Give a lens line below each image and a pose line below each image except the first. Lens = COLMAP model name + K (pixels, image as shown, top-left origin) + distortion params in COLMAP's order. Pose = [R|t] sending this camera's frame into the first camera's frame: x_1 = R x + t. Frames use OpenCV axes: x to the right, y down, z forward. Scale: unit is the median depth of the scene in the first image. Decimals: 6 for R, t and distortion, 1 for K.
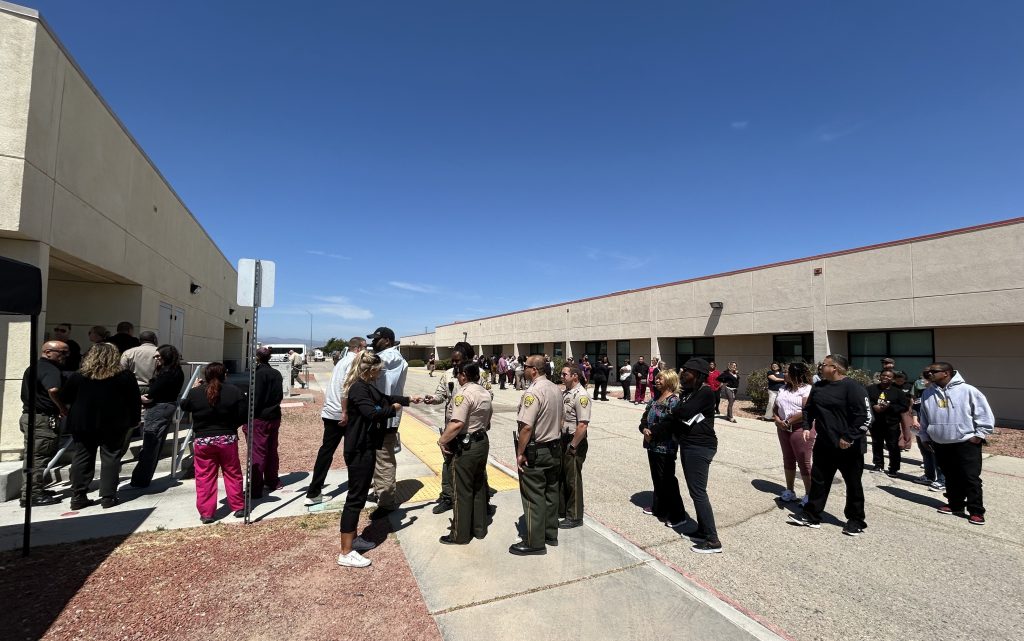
lens RADIAL K [[416.8, 0, 512.0], [0, 416.8, 320.5], [0, 0, 1]] dist [0.012878, -0.000179]
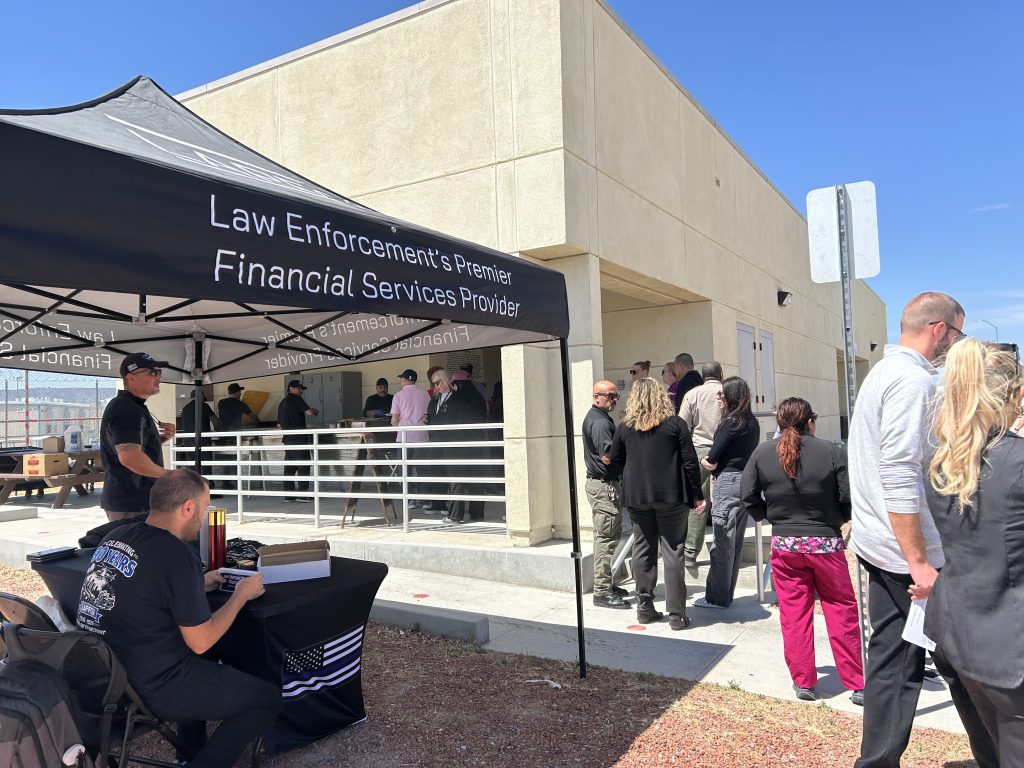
lens RADIAL K [[787.7, 0, 512.0], [0, 787.7, 384.0], [0, 0, 1]] dist [0.002293, -0.003234]
pose [[0.539146, -0.063969, -0.839780, -0.062303], [0.111315, 0.993776, -0.004235, 0.048863], [0.834824, -0.091197, 0.542911, 0.173781]]
